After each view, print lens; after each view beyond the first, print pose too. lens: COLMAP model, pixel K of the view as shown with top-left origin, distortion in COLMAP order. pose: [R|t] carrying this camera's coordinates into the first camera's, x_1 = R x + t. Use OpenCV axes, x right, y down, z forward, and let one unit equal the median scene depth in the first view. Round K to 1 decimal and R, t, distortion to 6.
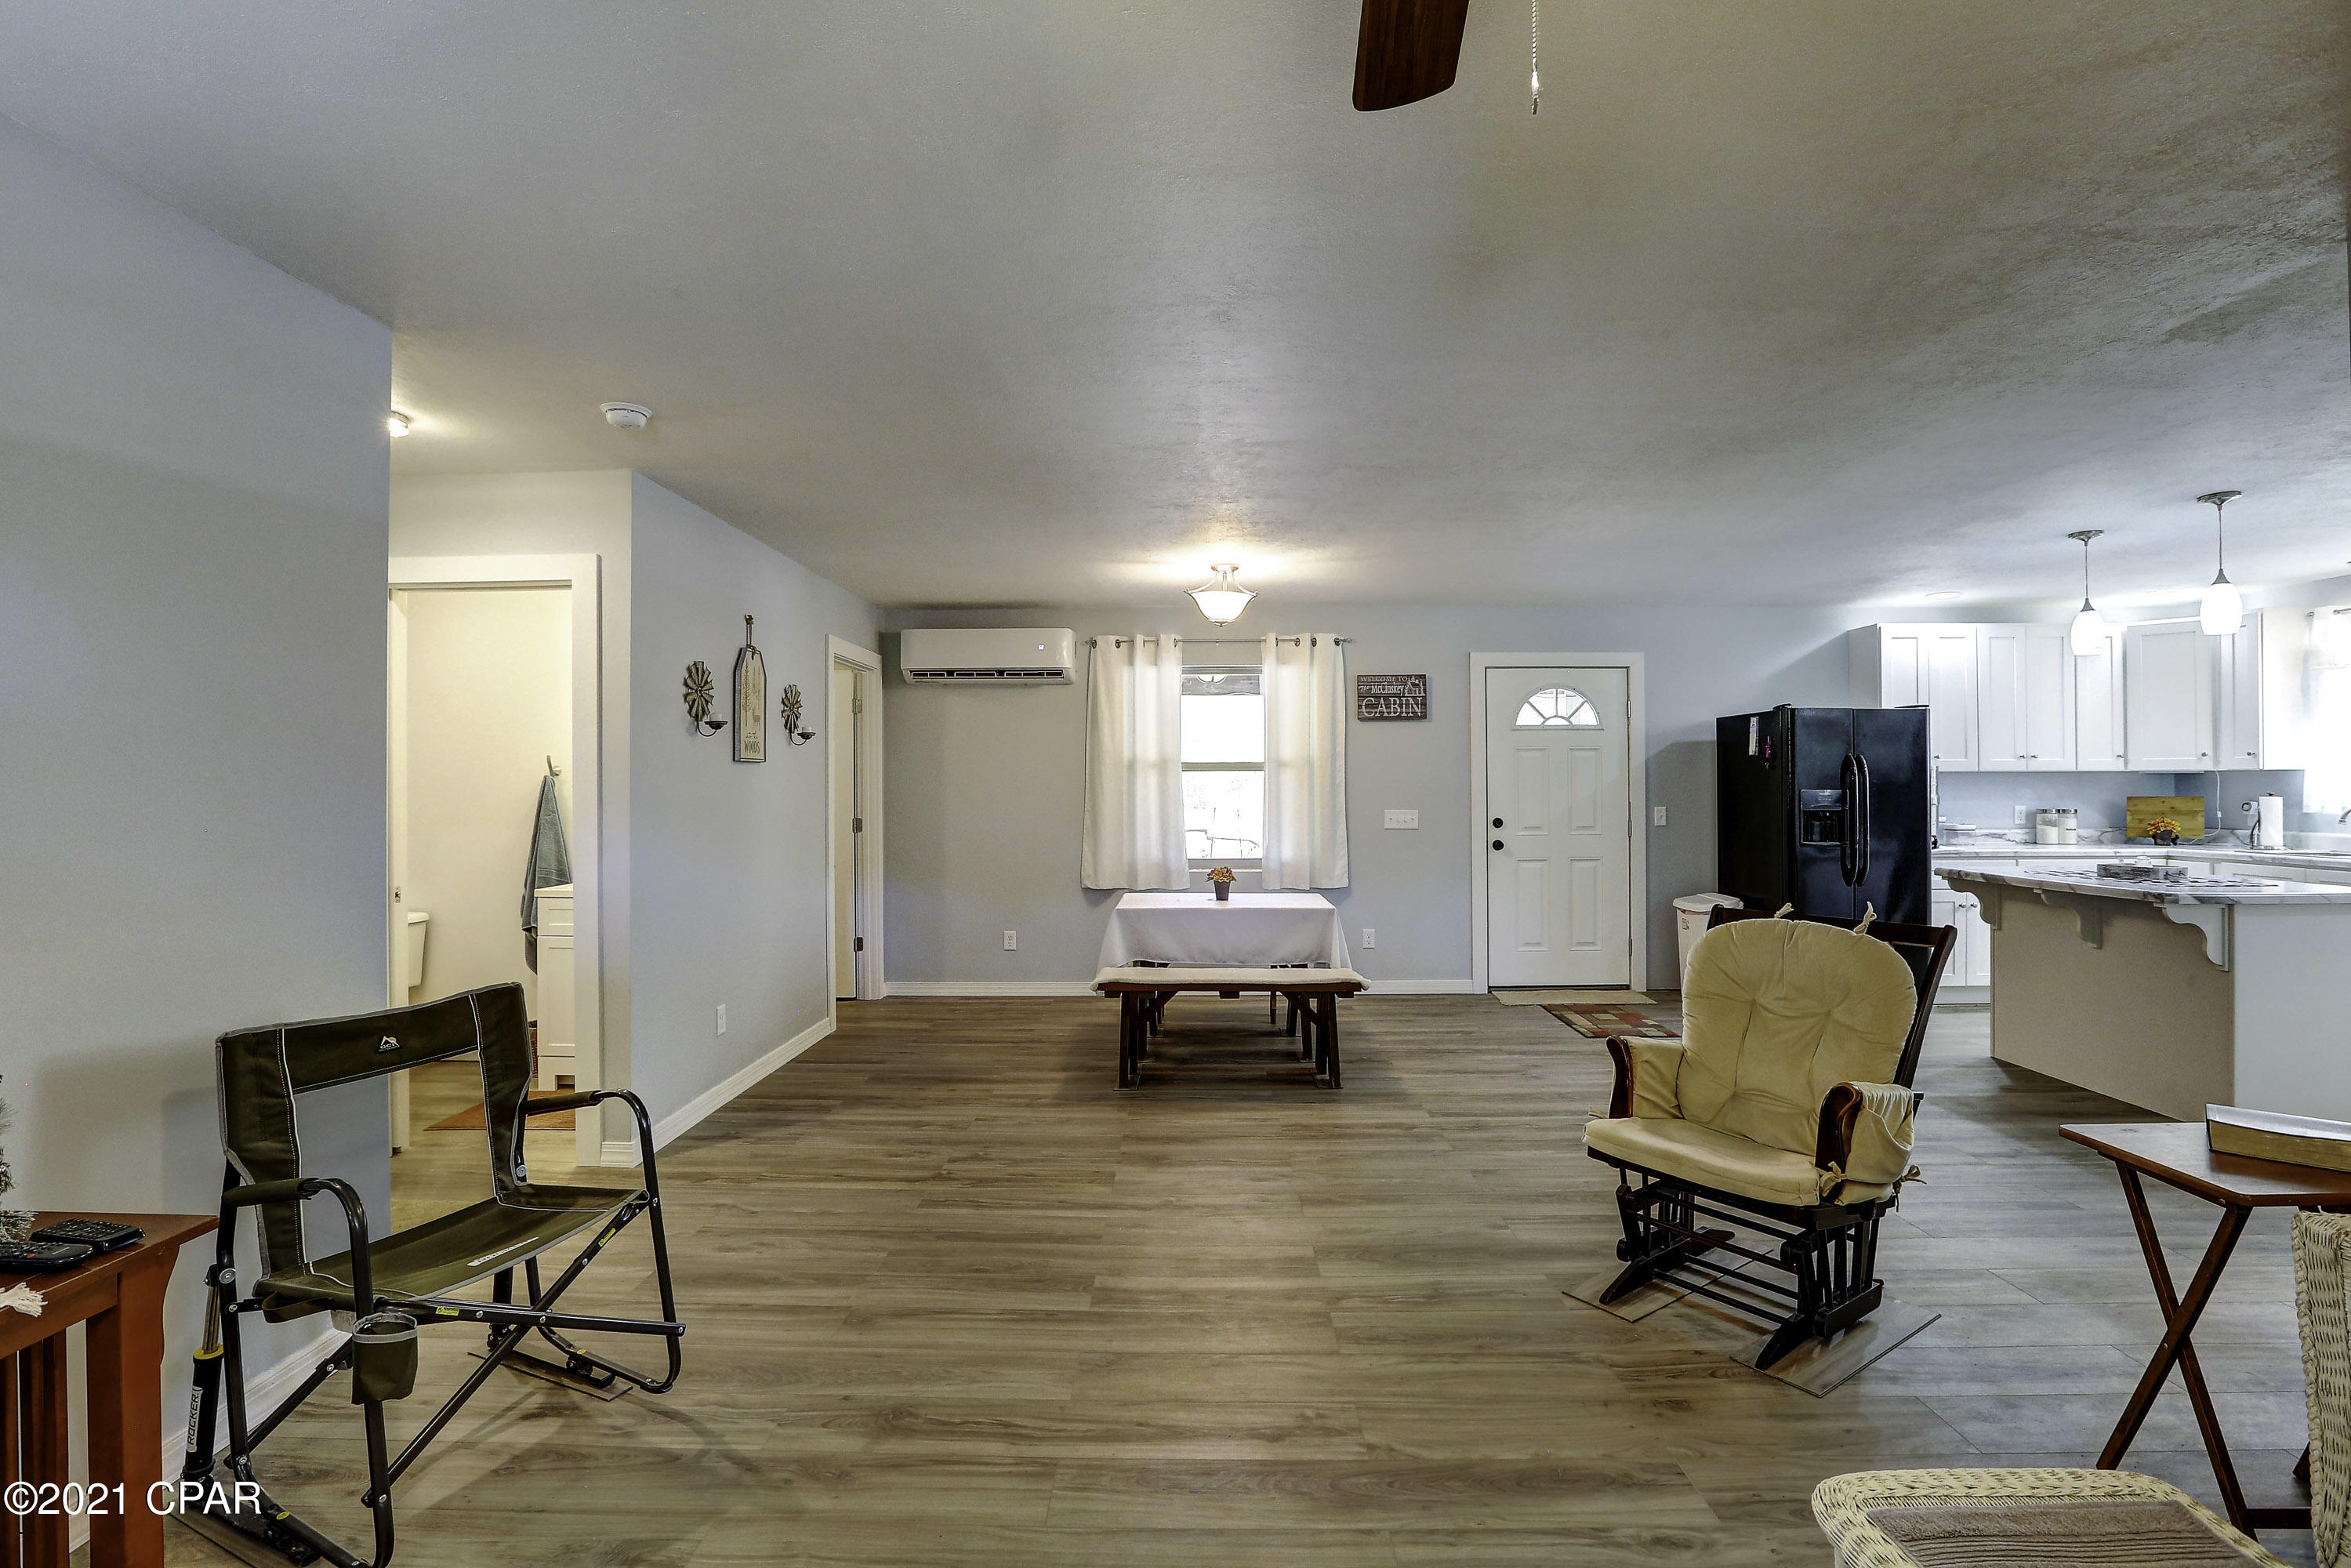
lens RADIAL K [[1074.9, 0, 1176.1], [0, 1074.9, 776.5], [0, 0, 1]] dist [-0.053077, 0.018108]
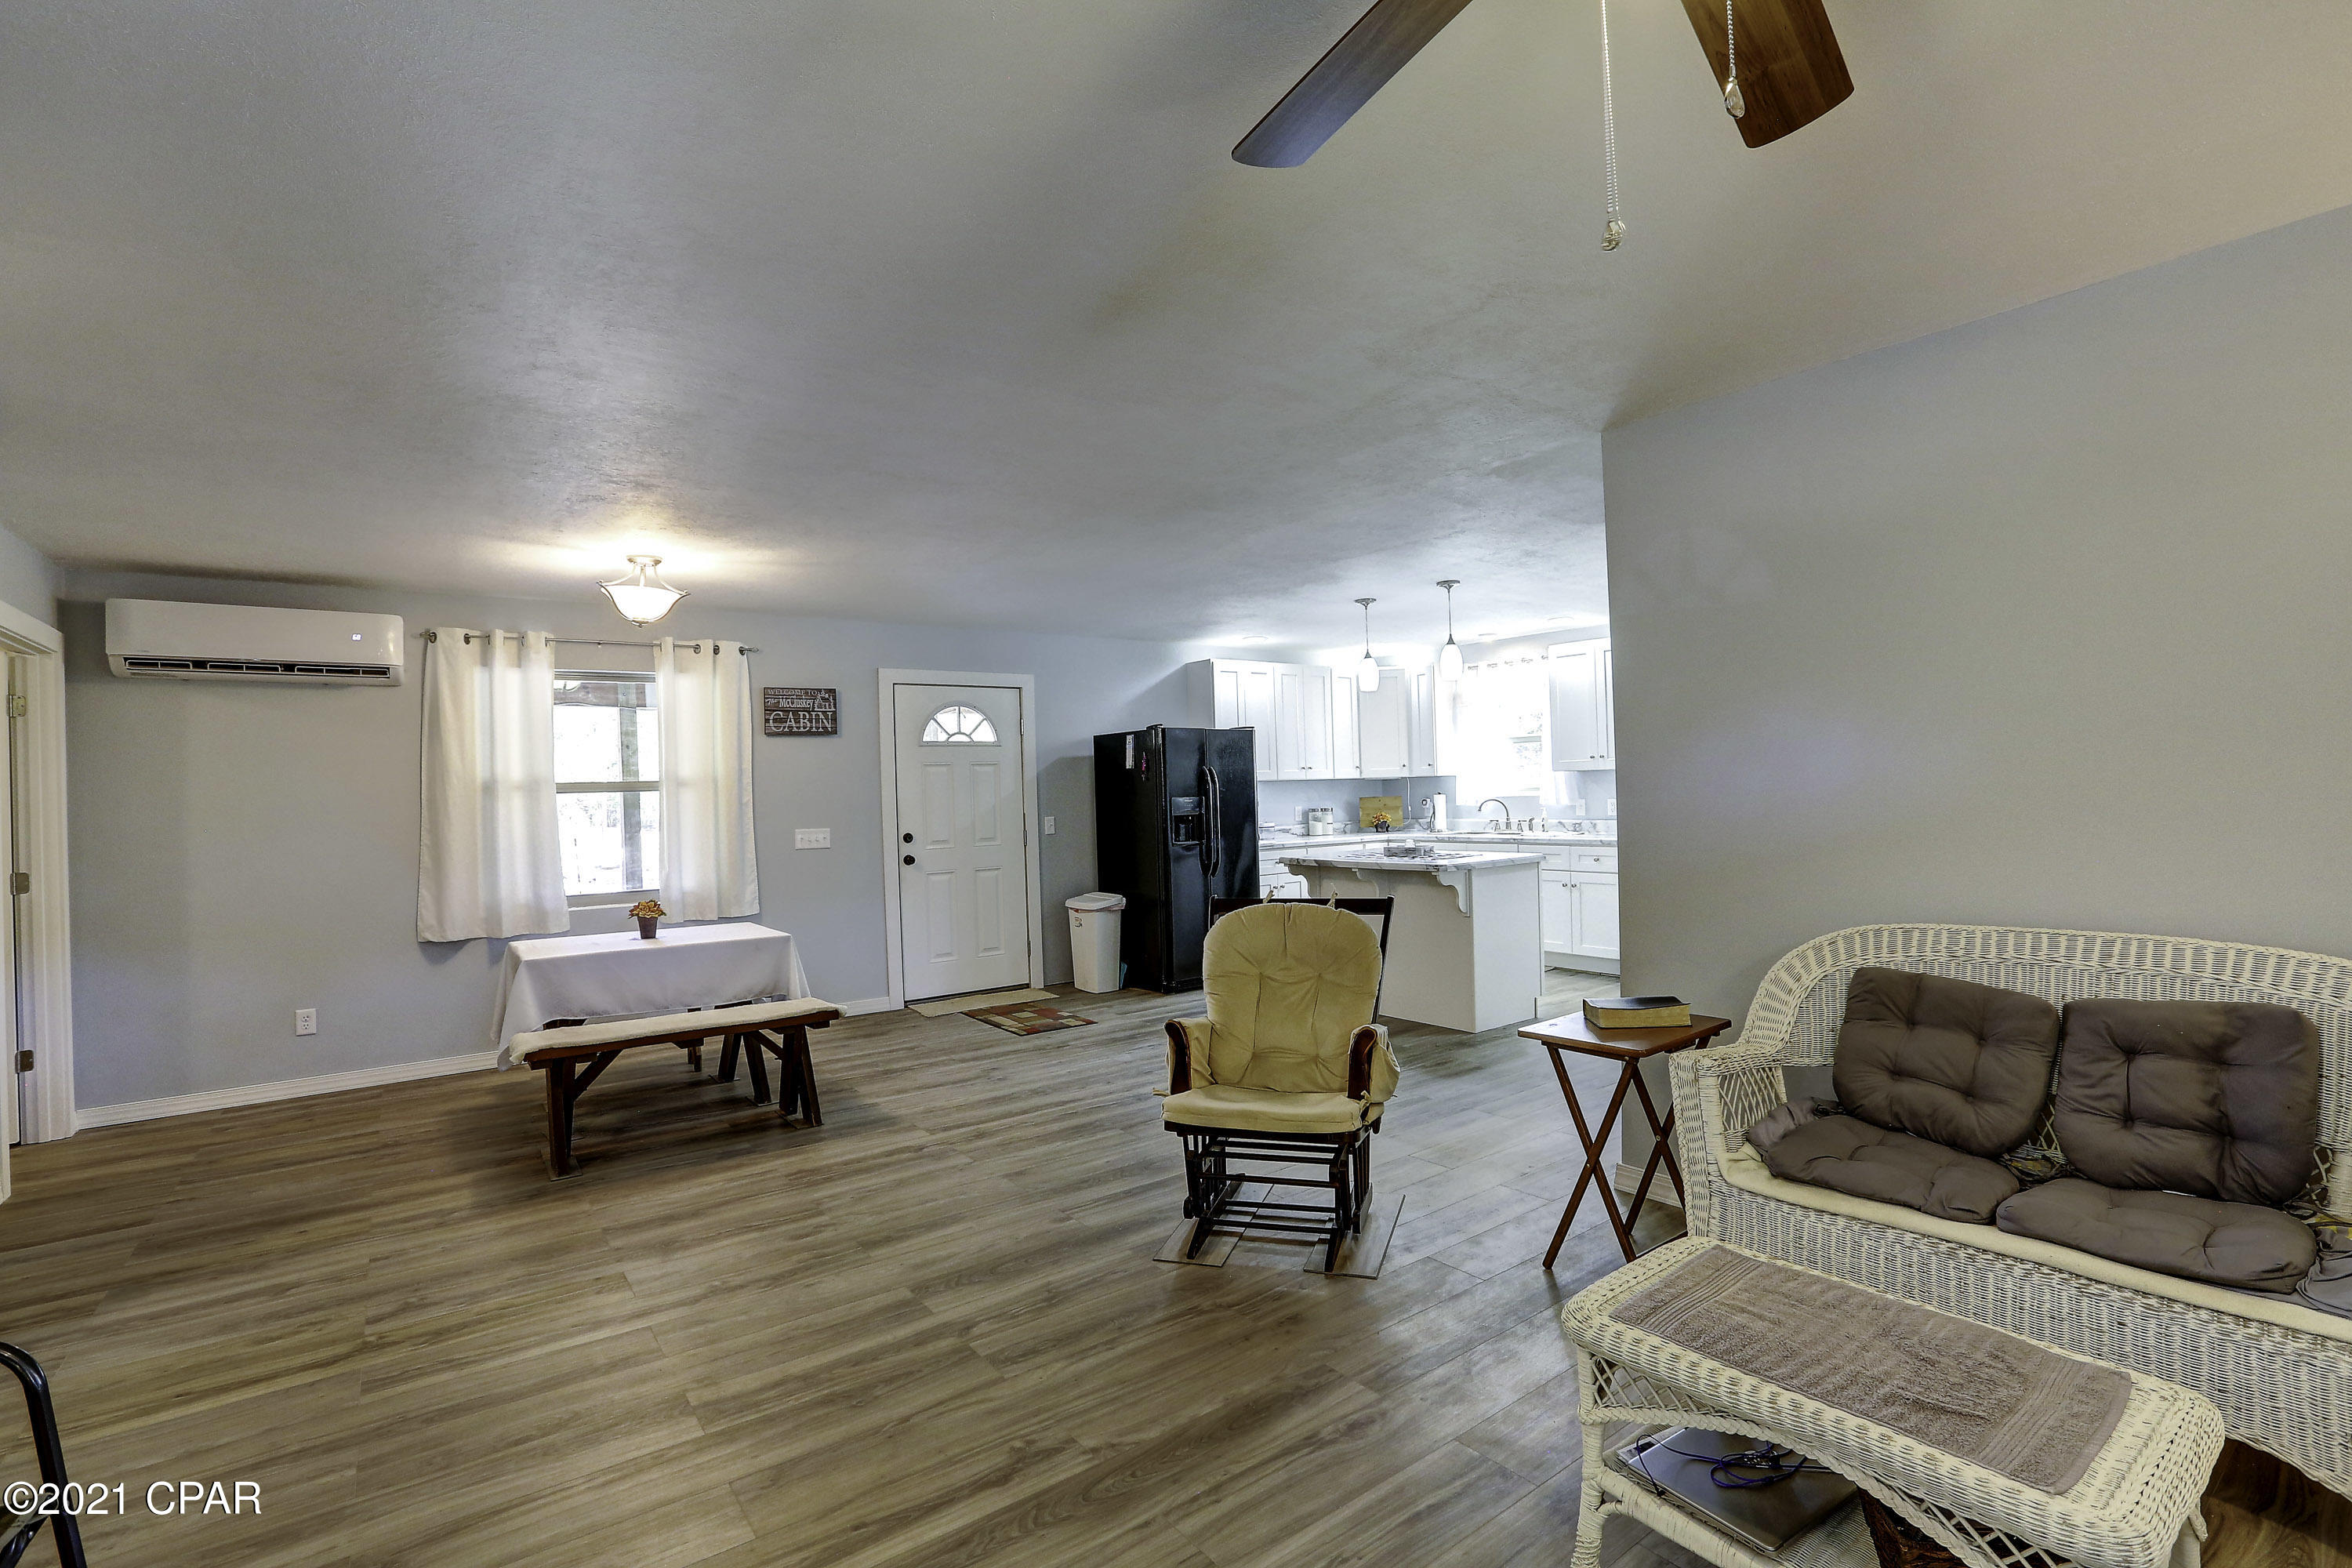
lens RADIAL K [[1075.3, 0, 1178.4], [0, 1075.3, 773.6], [0, 0, 1]] dist [-0.053077, 0.018108]
pose [[0.793046, -0.009938, 0.609081, -0.129542], [0.021594, 0.999697, -0.011805, 0.000064], [-0.608780, 0.022514, 0.793020, 0.047546]]
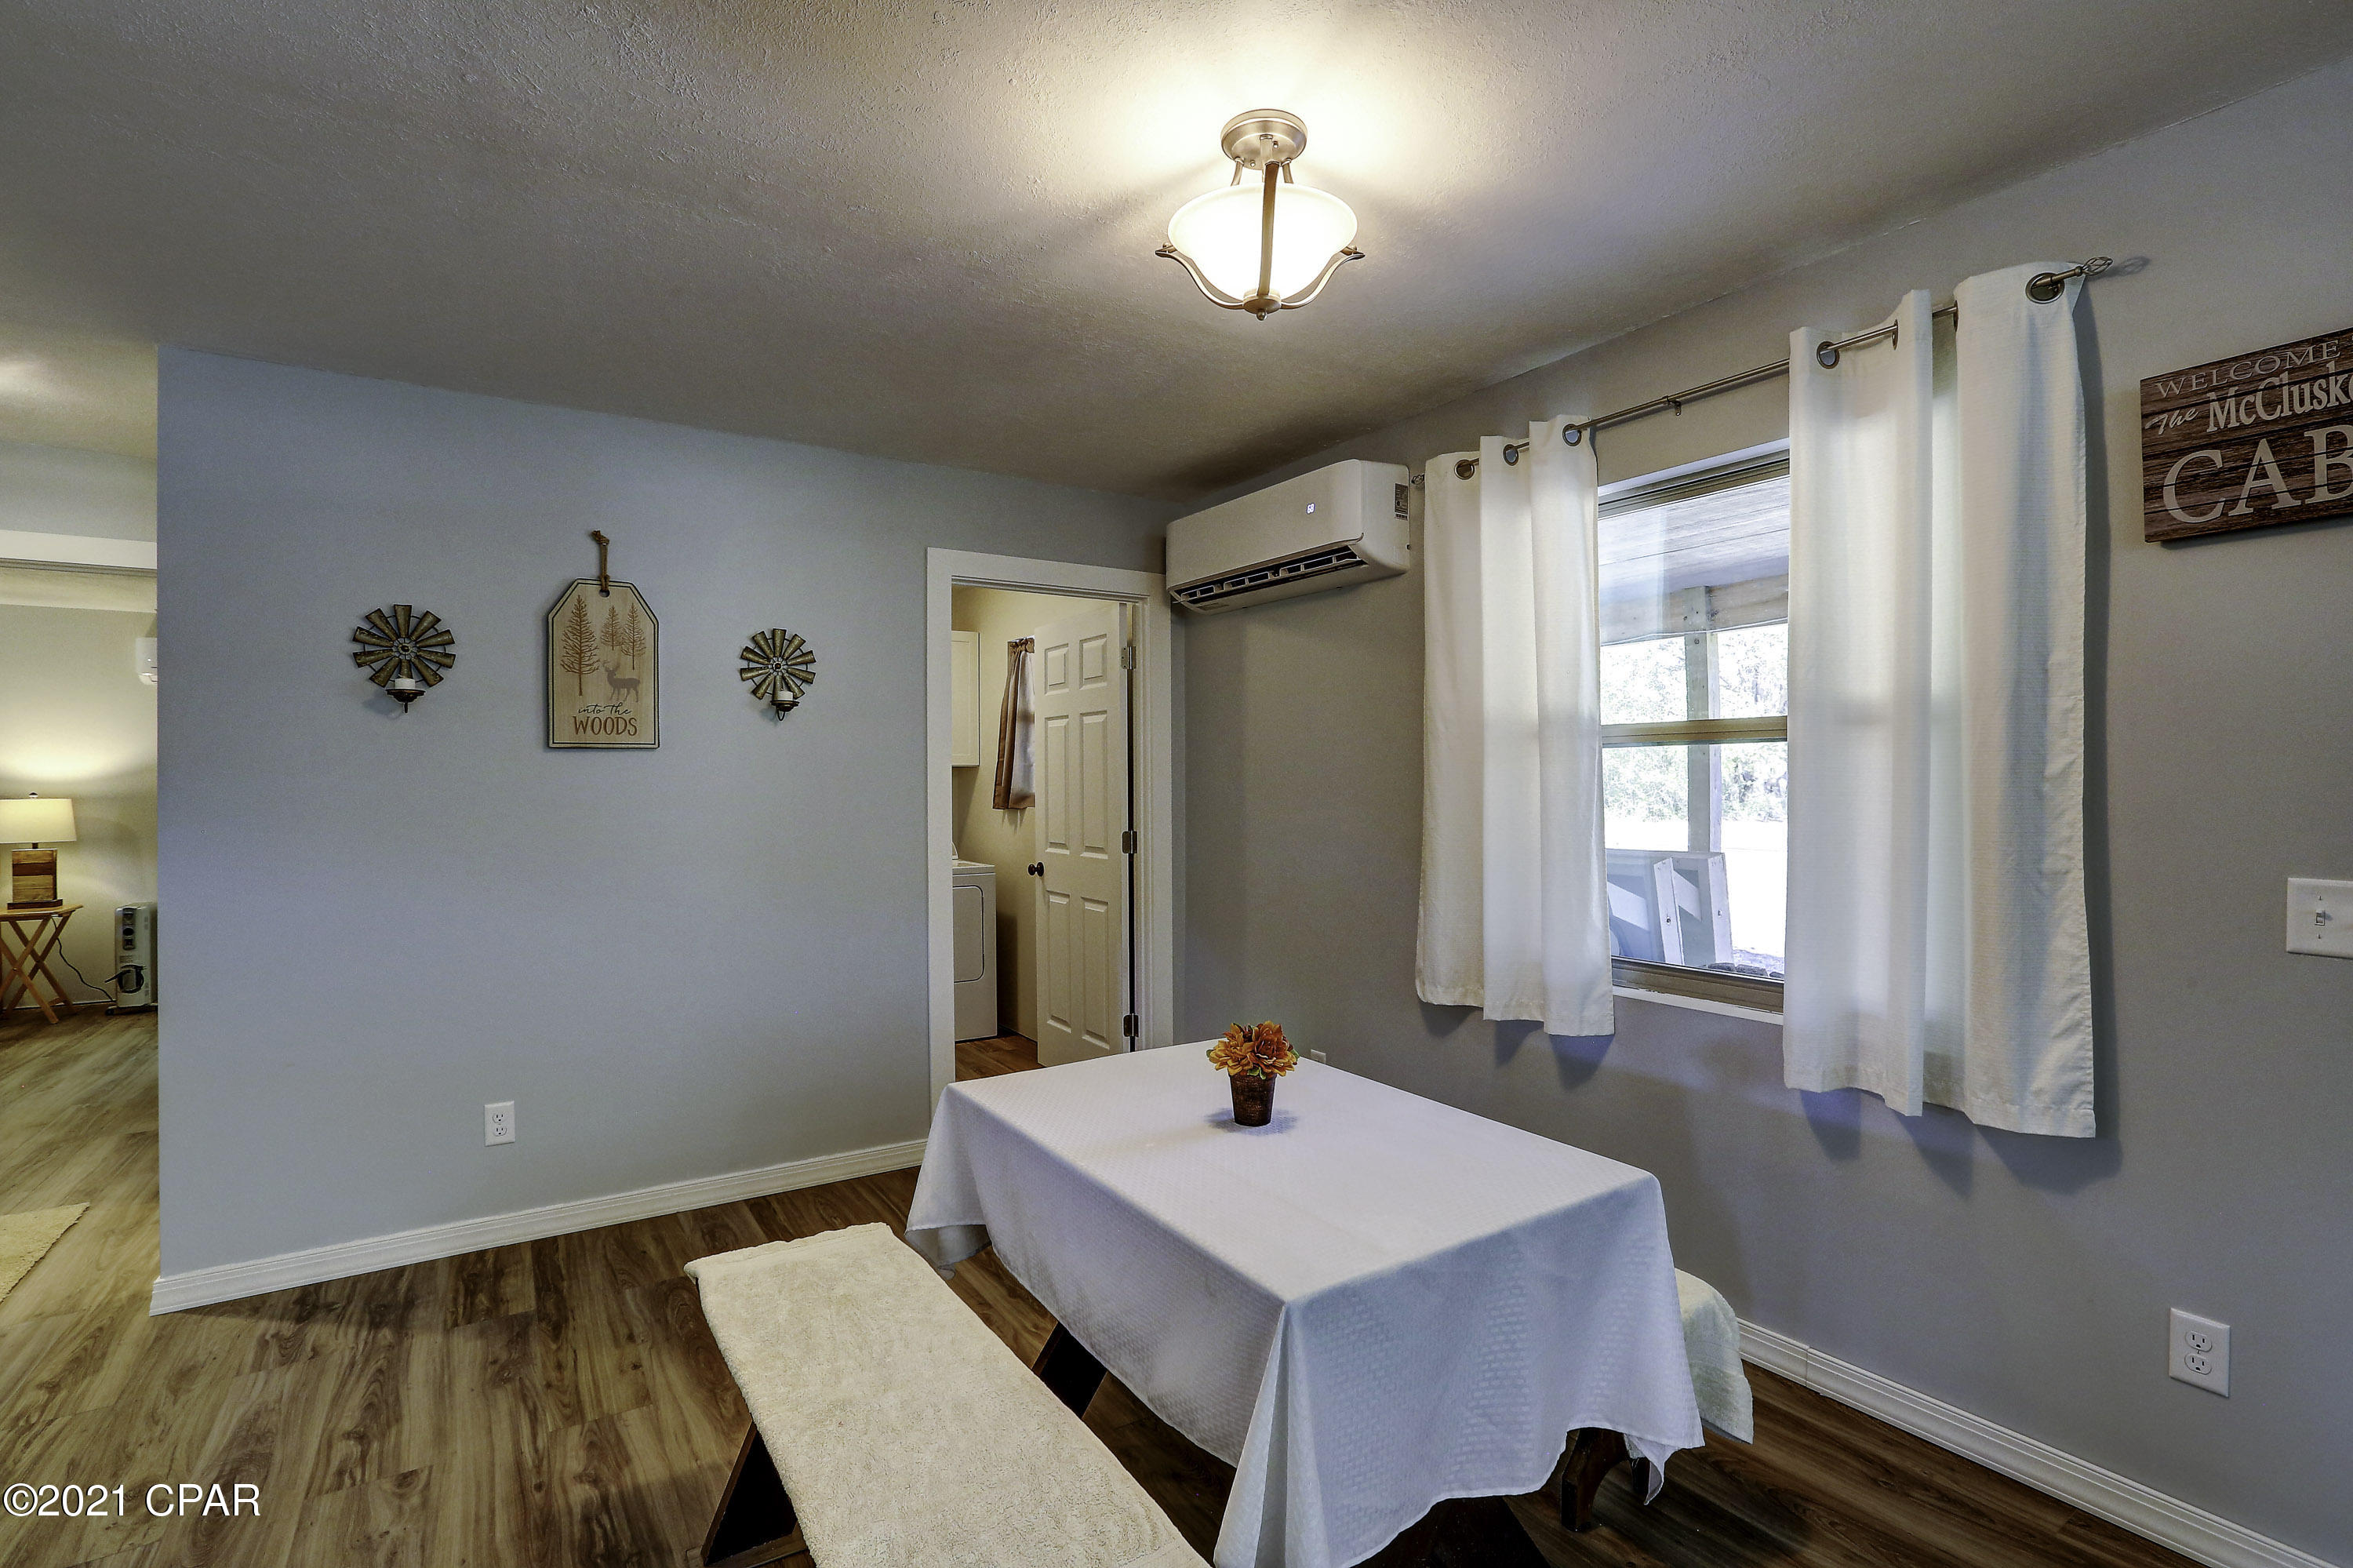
lens RADIAL K [[1075.8, 0, 1173.0], [0, 1075.8, 772.5], [0, 0, 1]] dist [-0.053077, 0.018108]
pose [[0.558557, -0.005905, -0.829445, 0.287585], [0.009602, 0.999954, -0.000653, 0.004596], [0.829410, -0.007600, 0.558588, 0.737809]]
